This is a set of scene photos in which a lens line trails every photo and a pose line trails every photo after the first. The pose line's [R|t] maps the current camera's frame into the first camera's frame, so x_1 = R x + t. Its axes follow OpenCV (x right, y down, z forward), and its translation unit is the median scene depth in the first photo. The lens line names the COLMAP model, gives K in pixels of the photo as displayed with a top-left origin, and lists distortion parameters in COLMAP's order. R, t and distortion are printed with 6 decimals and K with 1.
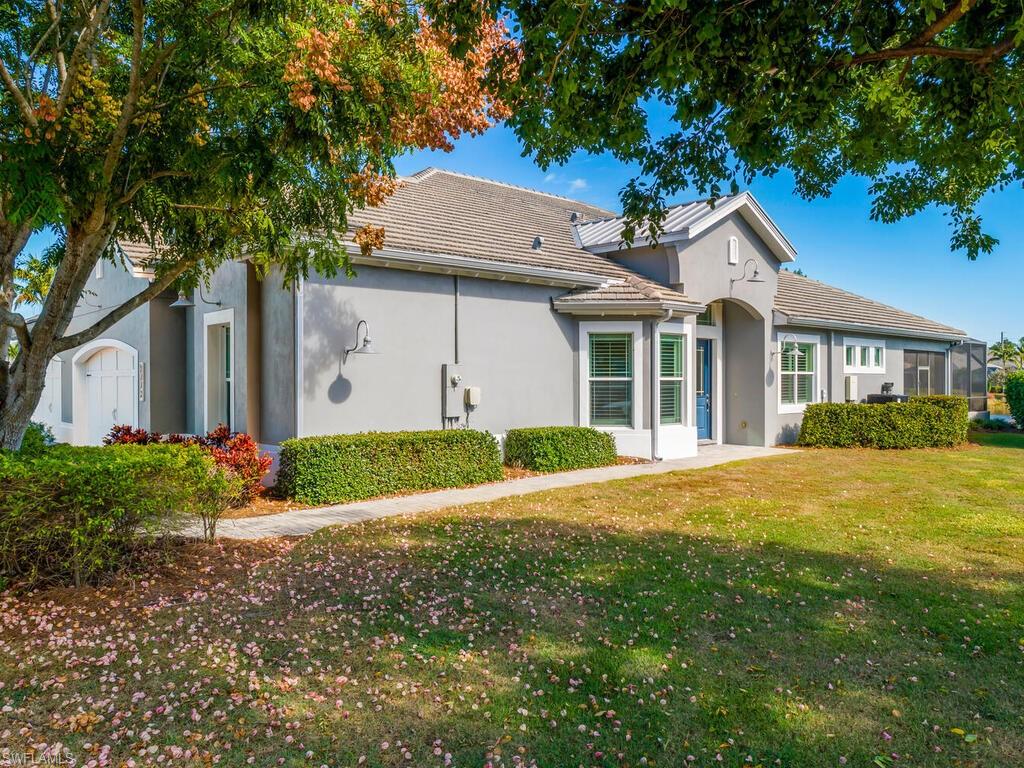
lens RADIAL K [[773.5, 0, 512.0], [0, 773.5, 384.0], [0, 0, 1]] dist [-0.008747, -0.002347]
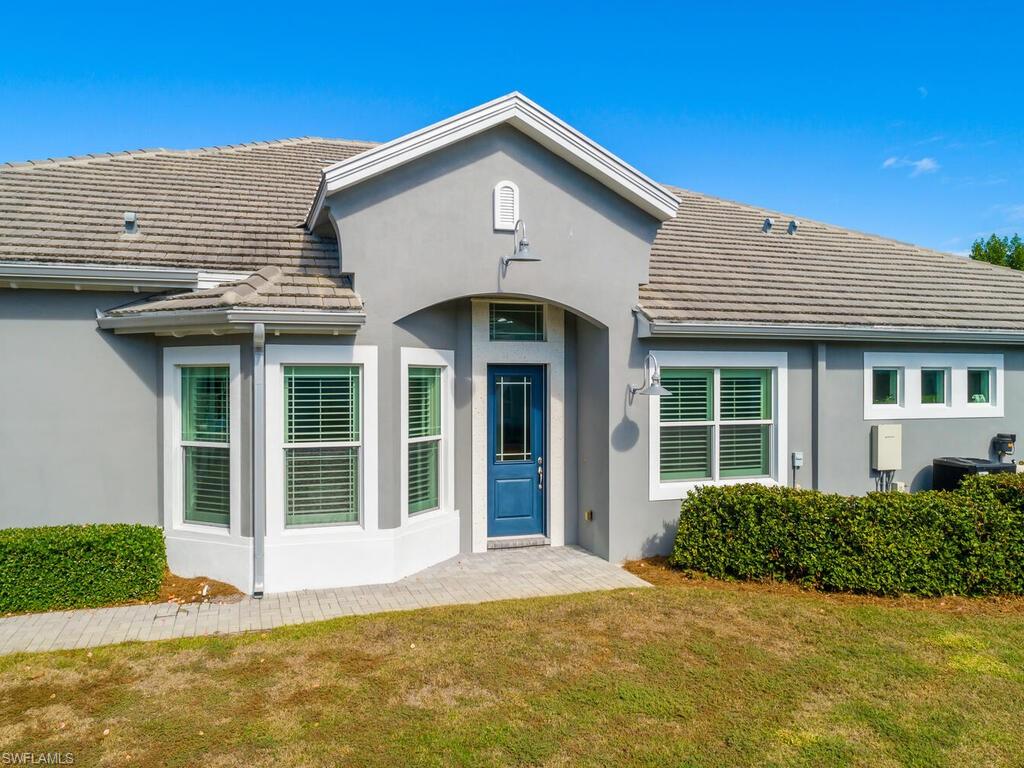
lens RADIAL K [[773.5, 0, 512.0], [0, 773.5, 384.0], [0, 0, 1]] dist [-0.008747, -0.002347]
pose [[0.911489, 0.001137, -0.411324, 0.496319], [-0.001283, 0.999999, -0.000080, -0.044637], [0.411323, 0.000601, 0.911489, 0.479585]]
